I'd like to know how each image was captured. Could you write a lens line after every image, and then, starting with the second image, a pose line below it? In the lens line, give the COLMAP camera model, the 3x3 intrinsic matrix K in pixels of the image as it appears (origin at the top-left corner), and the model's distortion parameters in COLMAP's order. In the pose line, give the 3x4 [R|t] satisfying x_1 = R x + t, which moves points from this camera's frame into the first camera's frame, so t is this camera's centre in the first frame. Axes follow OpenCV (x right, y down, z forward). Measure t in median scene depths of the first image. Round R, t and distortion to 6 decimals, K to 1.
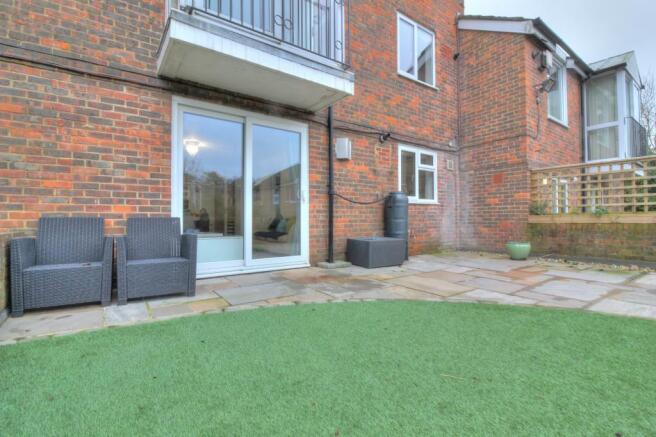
lens RADIAL K [[308.6, 0, 329.0], [0, 308.6, 215.0], [0, 0, 1]] dist [0.000716, -0.016535]
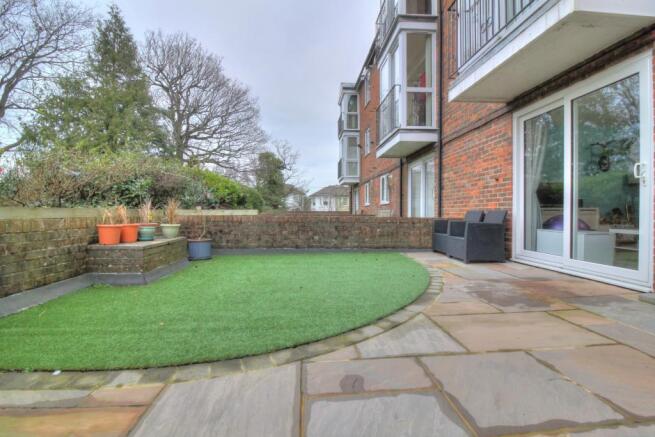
lens RADIAL K [[308.1, 0, 328.5], [0, 308.1, 215.0], [0, 0, 1]] dist [0.000716, -0.016535]
pose [[-0.523168, 0.005934, -0.852209, 1.024642], [0.007444, 0.999969, 0.002393, 0.019174], [0.852197, -0.005092, -0.523196, 1.077497]]
